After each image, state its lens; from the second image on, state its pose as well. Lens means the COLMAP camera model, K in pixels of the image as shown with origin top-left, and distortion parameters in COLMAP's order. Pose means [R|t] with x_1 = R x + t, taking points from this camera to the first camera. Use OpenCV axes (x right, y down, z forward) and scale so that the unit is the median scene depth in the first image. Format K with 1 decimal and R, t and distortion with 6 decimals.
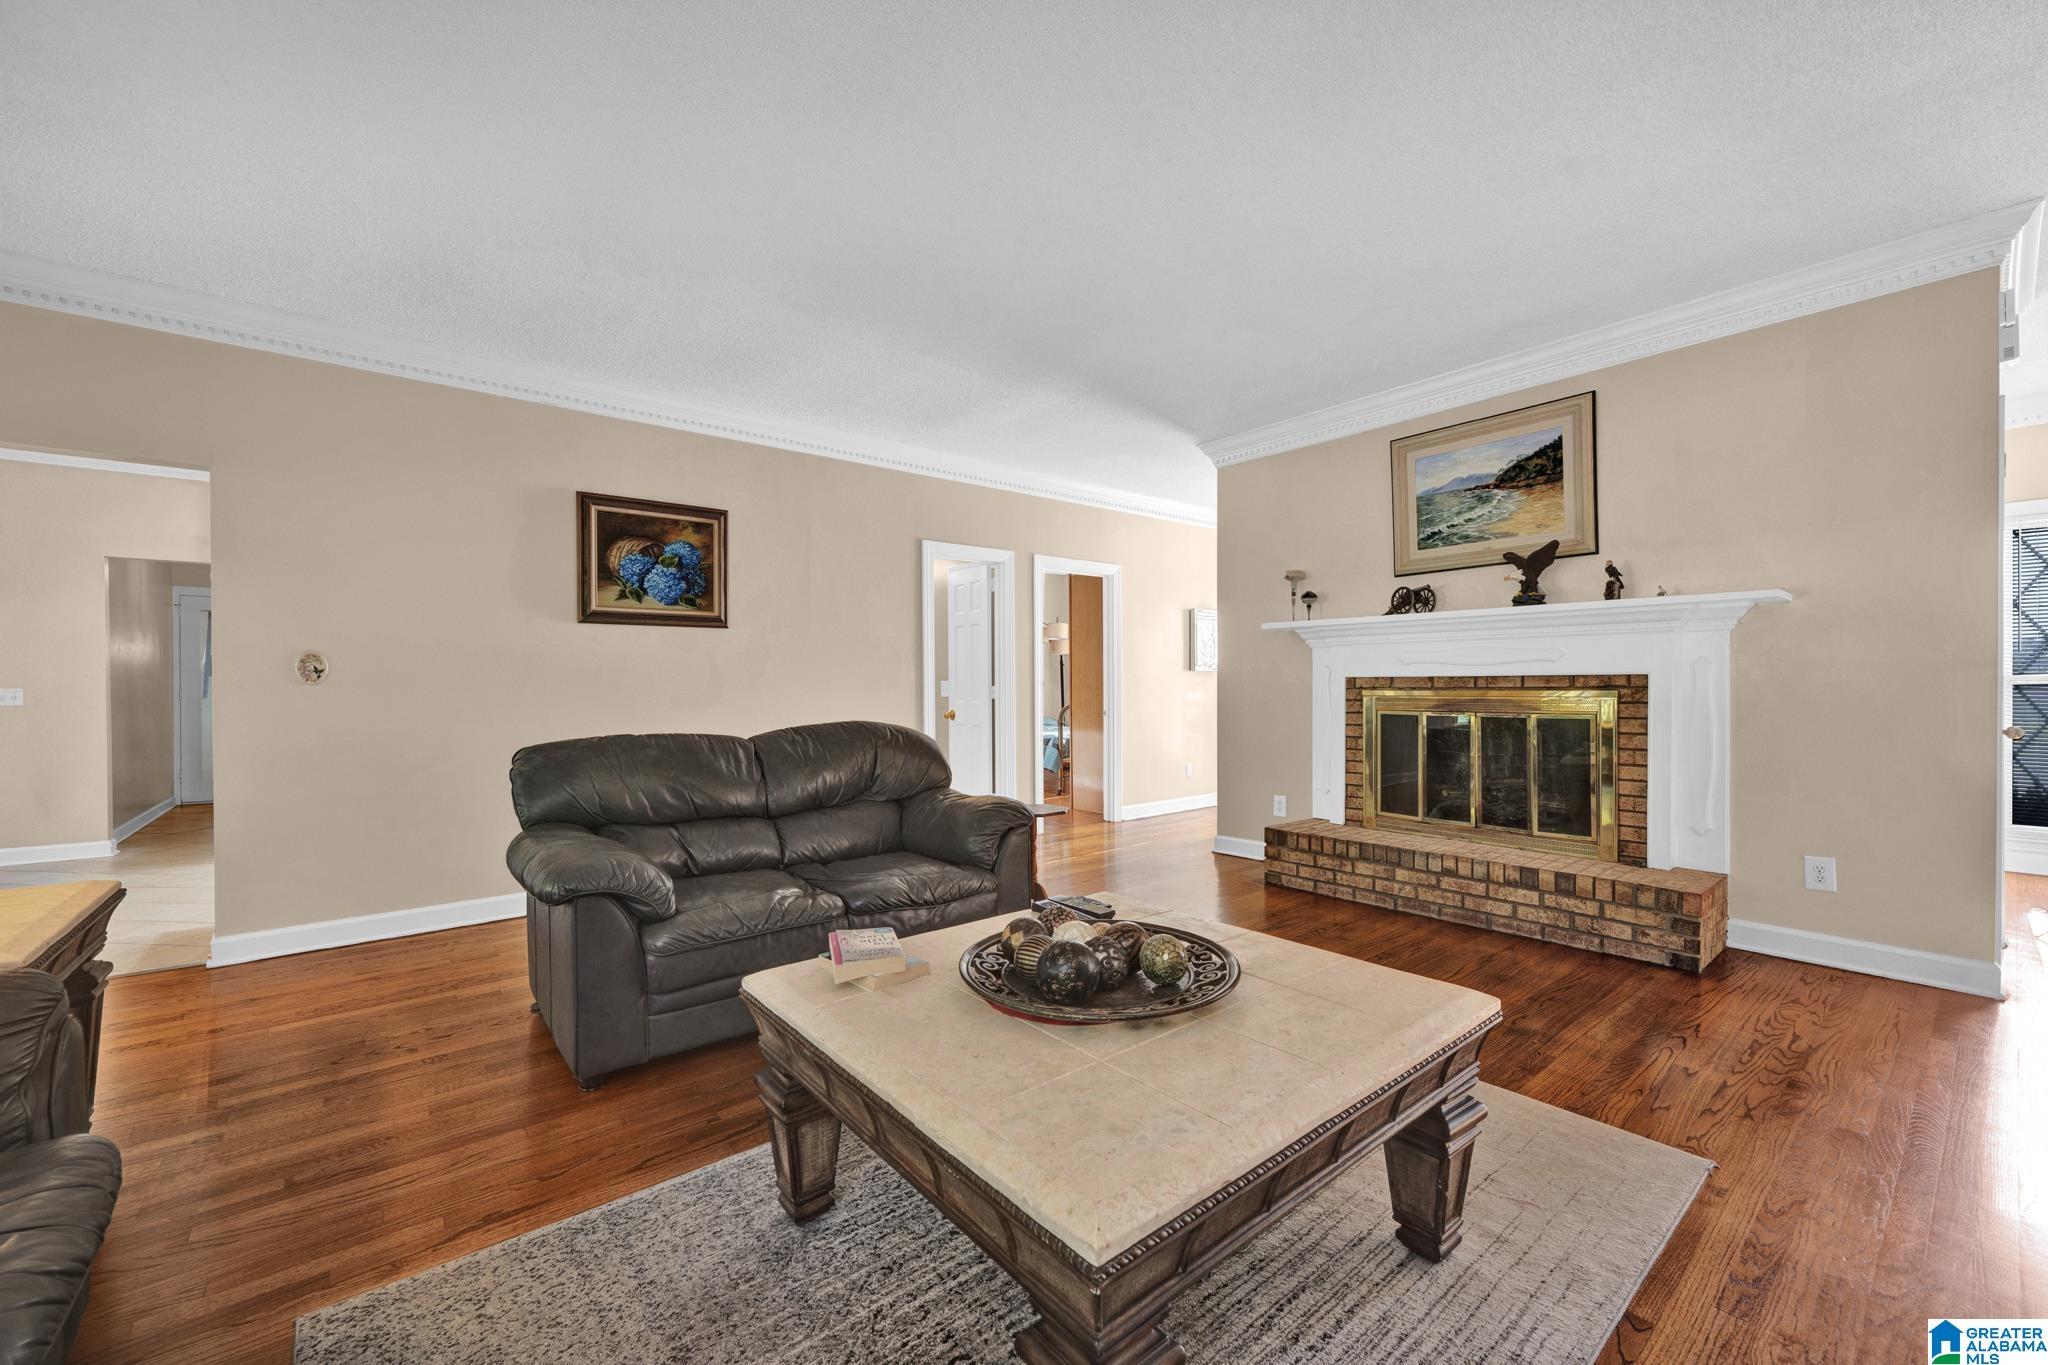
lens RADIAL K [[810.7, 0, 1025.0], [0, 810.7, 686.5], [0, 0, 1]] dist [0.001103, 0.000079]
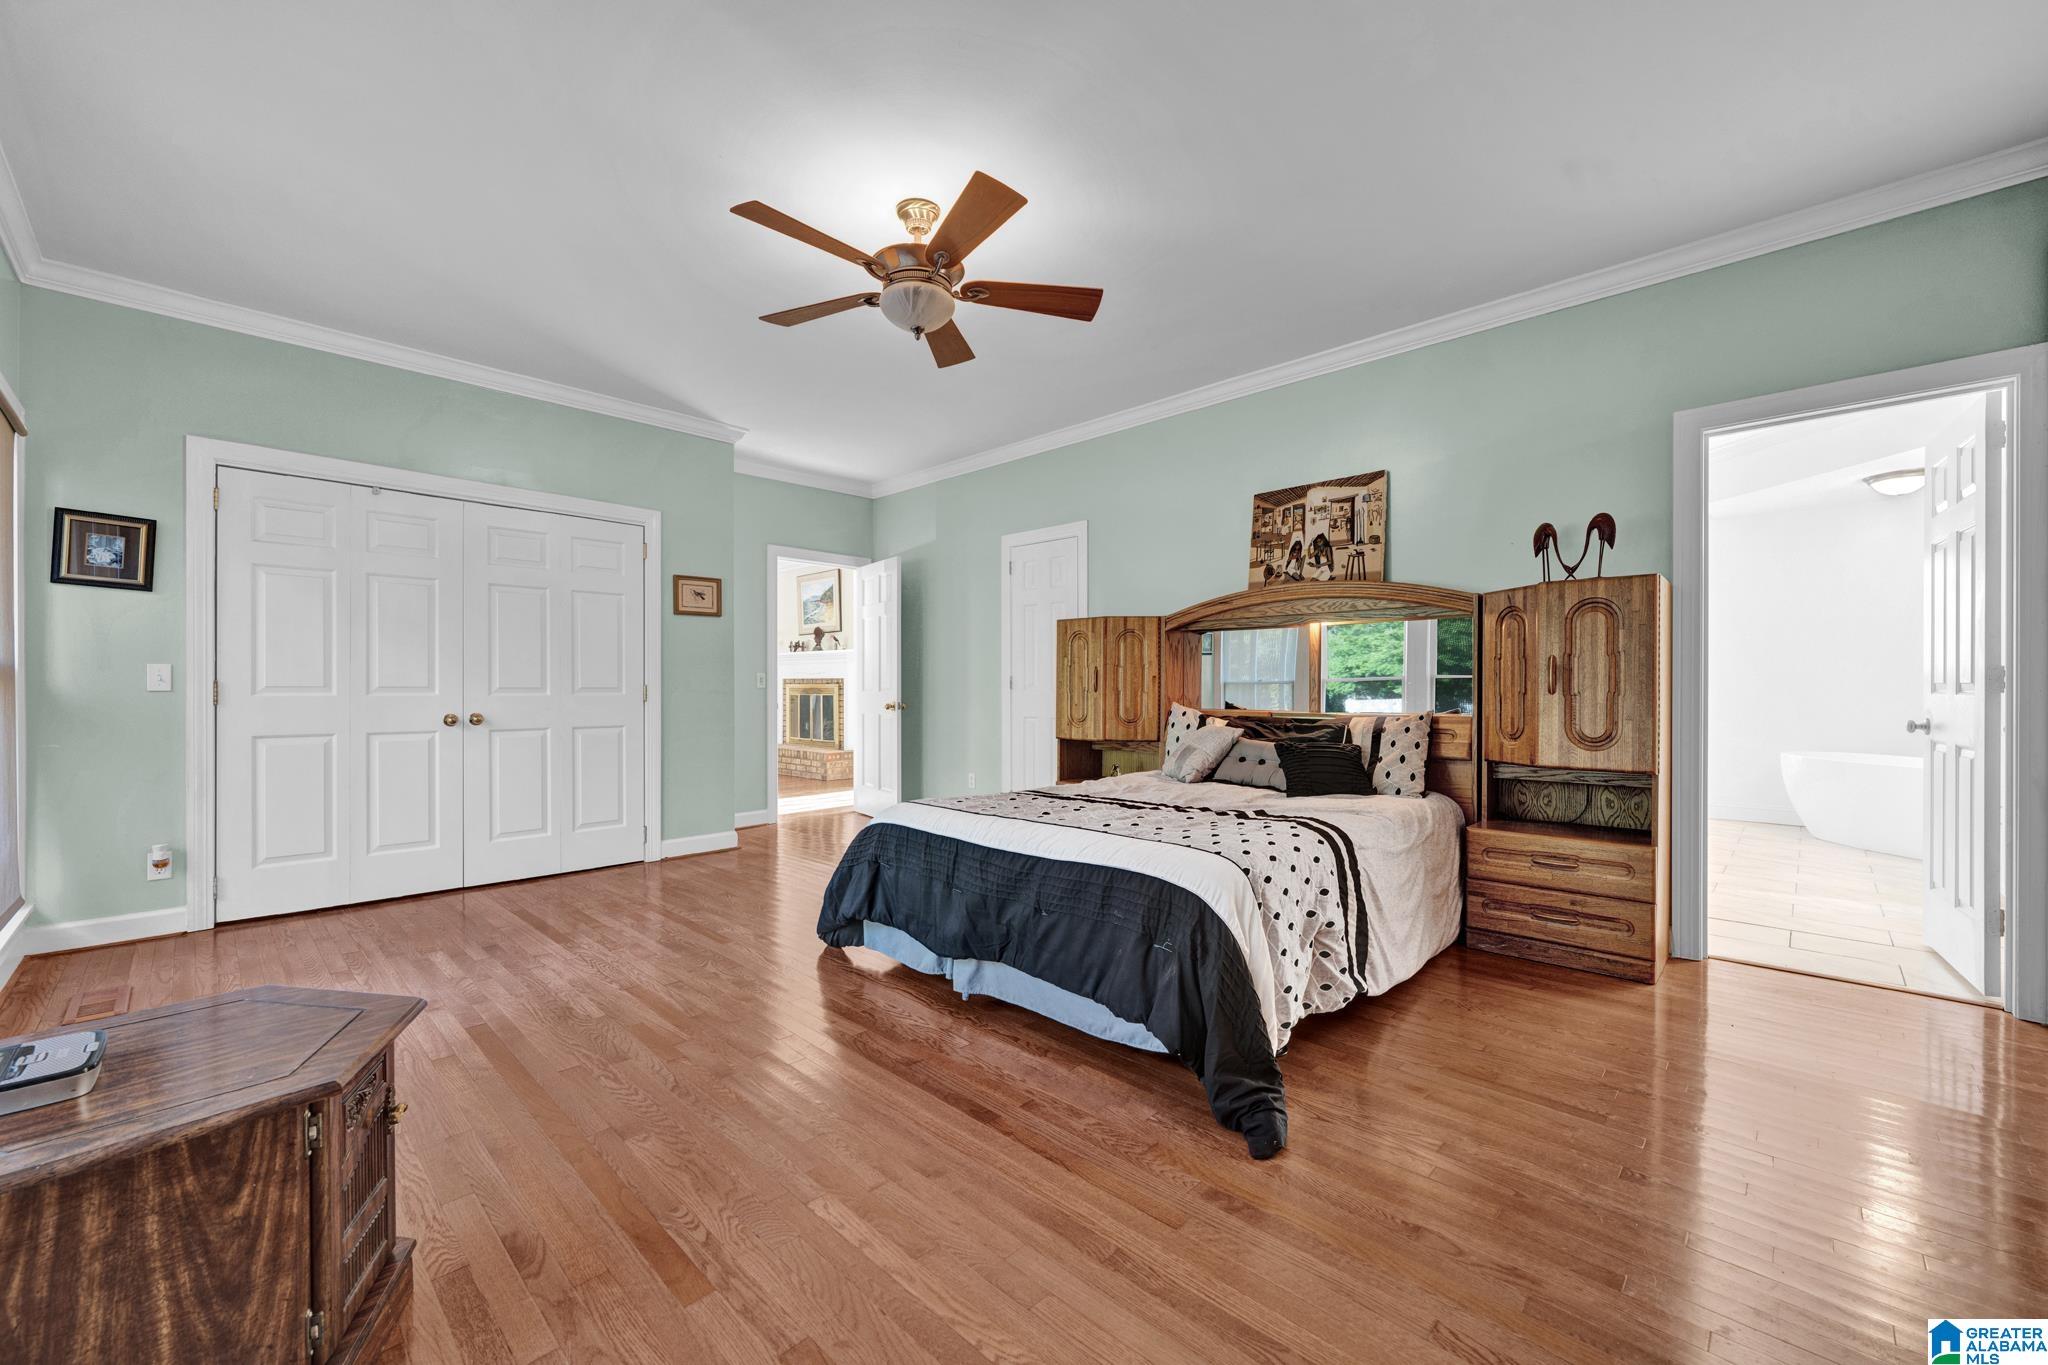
lens RADIAL K [[810.7, 0, 1024.4], [0, 810.7, 682.8], [0, 0, 1]] dist [0.001103, 0.000079]
pose [[0.993044, 0.005047, 0.117634, 0.956750], [-0.005219, 0.999986, 0.001150, -0.006259], [-0.117627, -0.001756, 0.993056, -1.590782]]
